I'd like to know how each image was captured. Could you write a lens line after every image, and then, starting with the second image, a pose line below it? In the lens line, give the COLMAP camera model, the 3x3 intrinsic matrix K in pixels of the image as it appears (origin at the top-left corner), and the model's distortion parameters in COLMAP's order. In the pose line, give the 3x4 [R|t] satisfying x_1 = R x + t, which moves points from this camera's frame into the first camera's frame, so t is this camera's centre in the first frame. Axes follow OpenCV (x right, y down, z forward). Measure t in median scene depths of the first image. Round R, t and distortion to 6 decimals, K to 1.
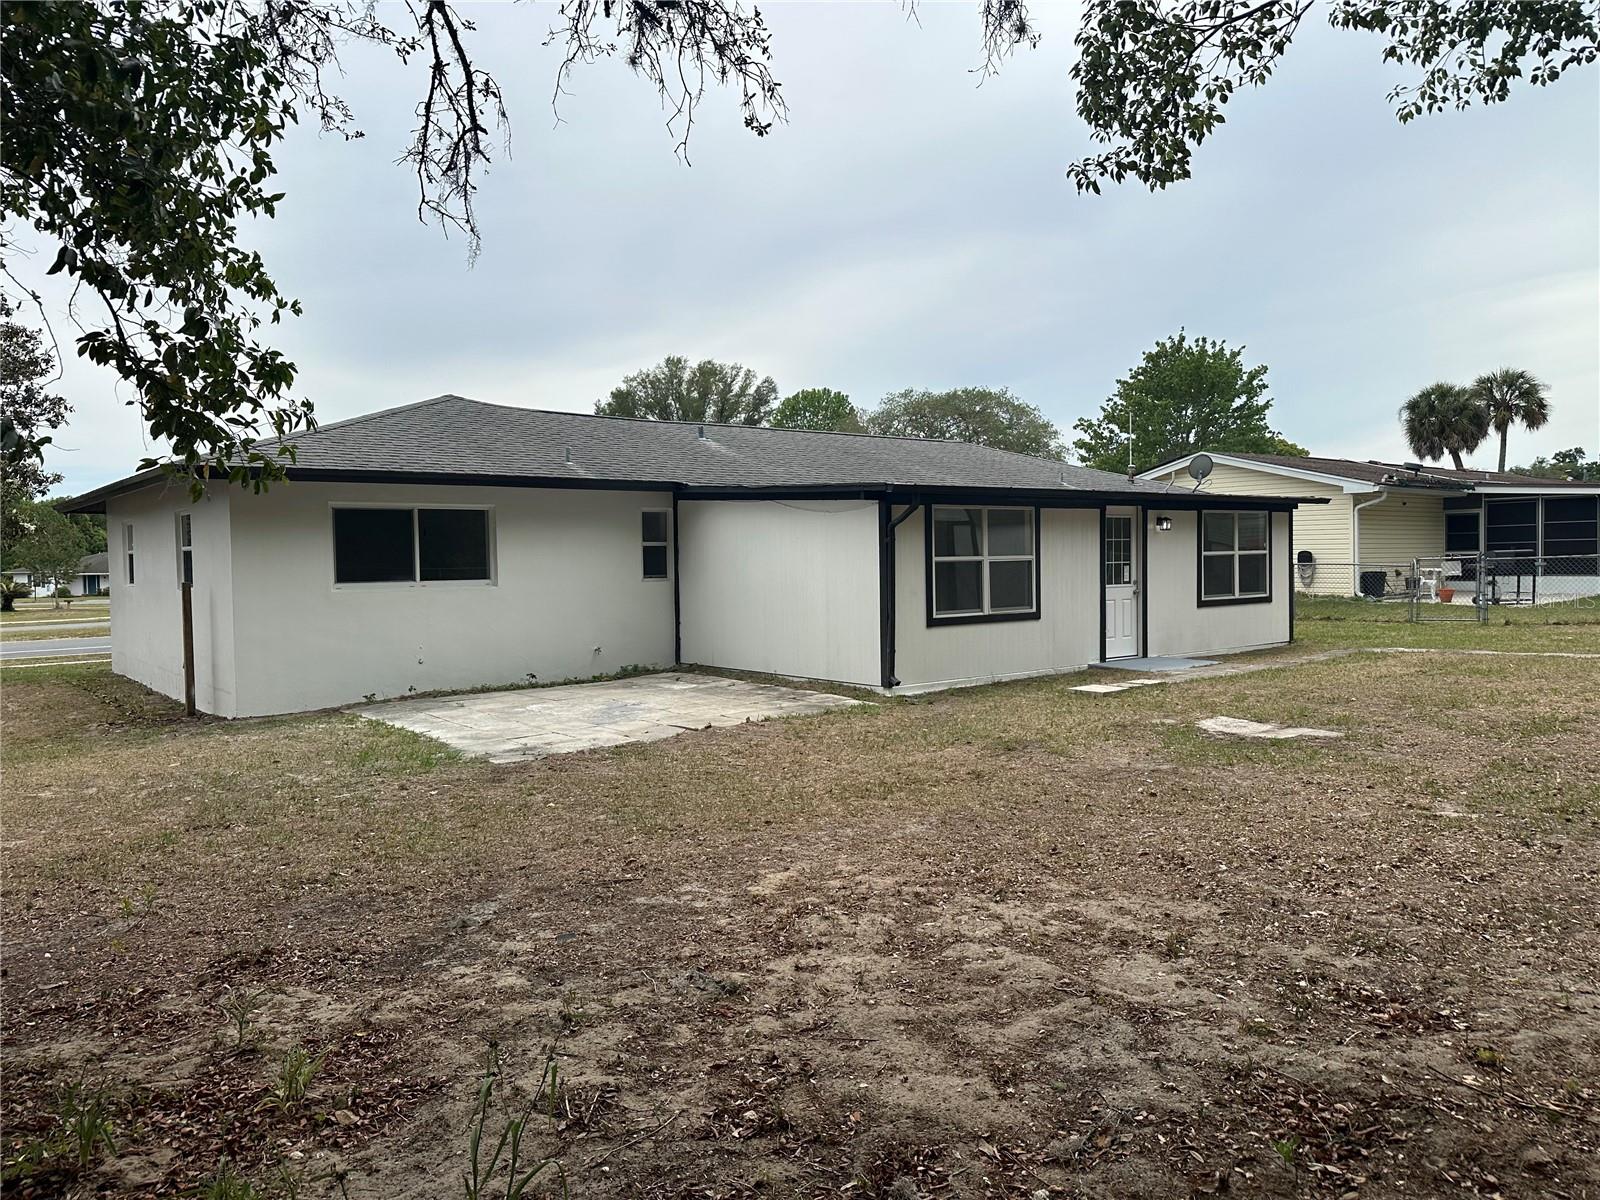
lens RADIAL K [[1109.5, 0, 801.9], [0, 1109.5, 602.3], [0, 0, 1]] dist [0.157649, -0.281958]
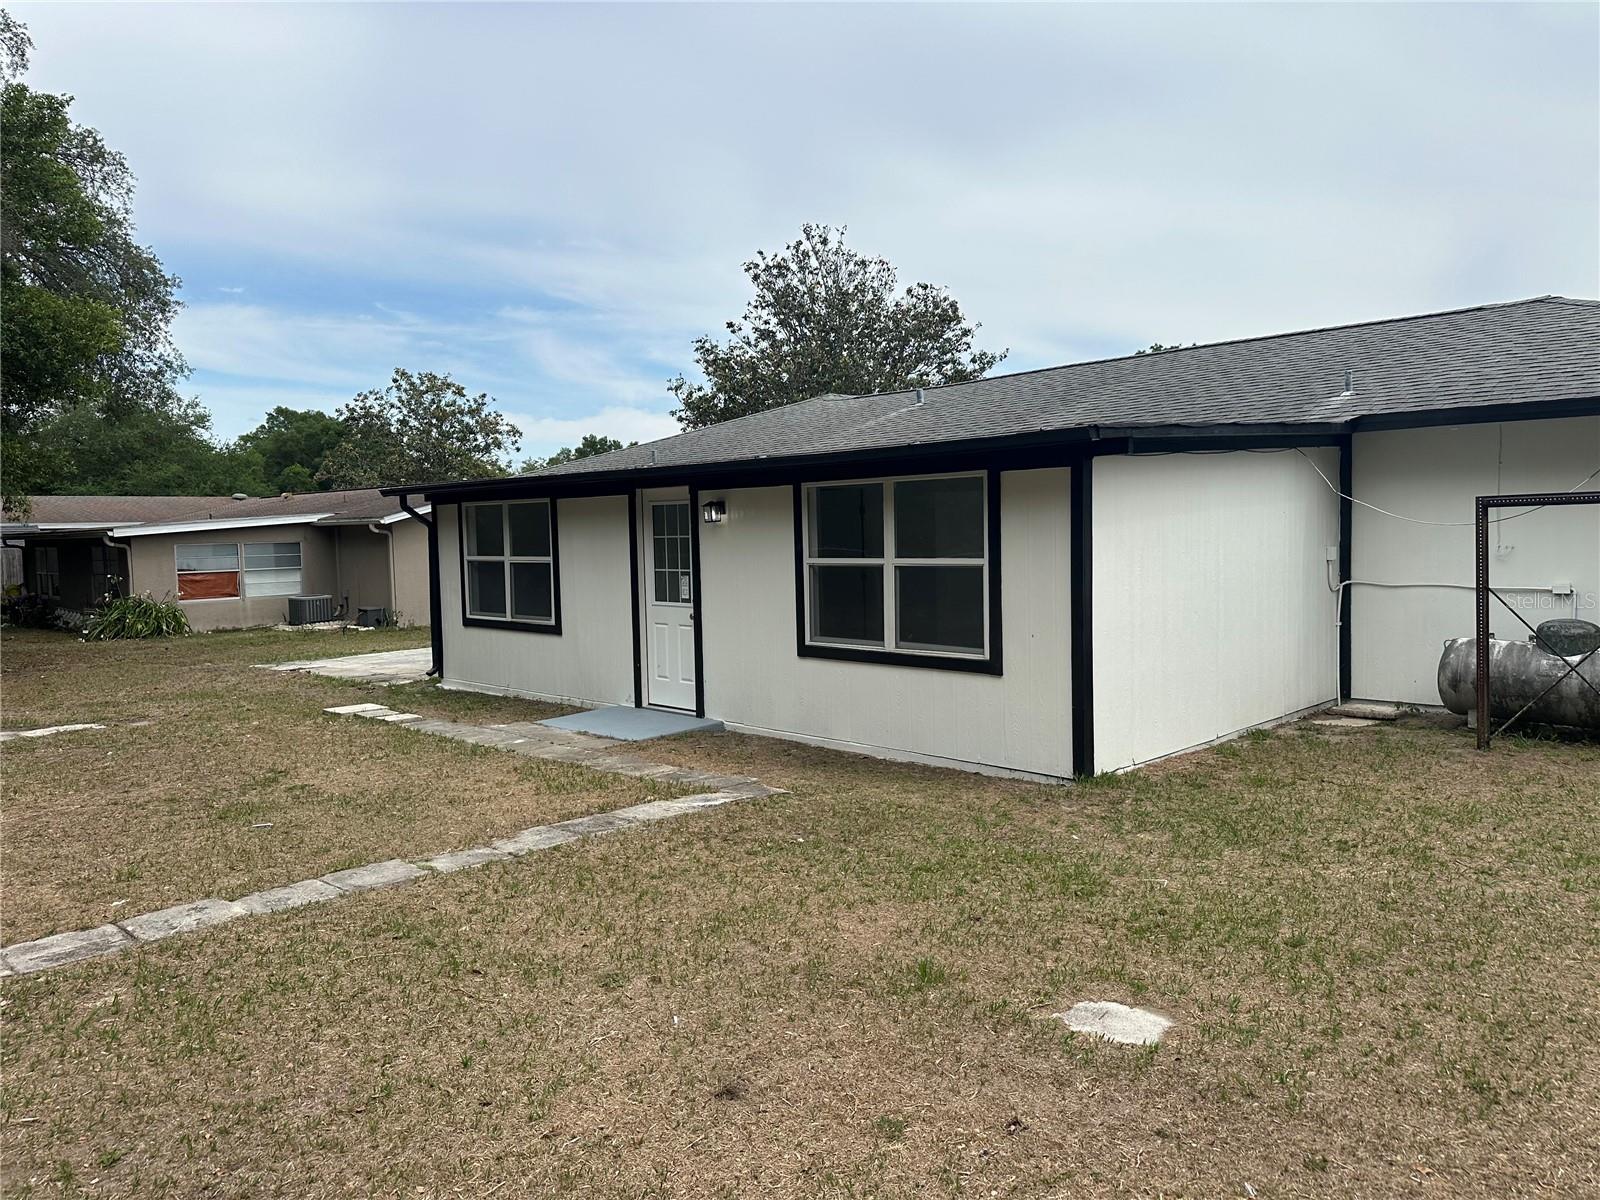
lens RADIAL K [[1137.6, 0, 797.6], [0, 1137.6, 592.7], [0, 0, 1]] dist [0.025511, -0.027313]
pose [[0.110005, 0.045031, -0.992910, 0.980717], [-0.050733, 0.997925, 0.039638, -0.053335], [0.992635, 0.046013, 0.112062, 0.999495]]
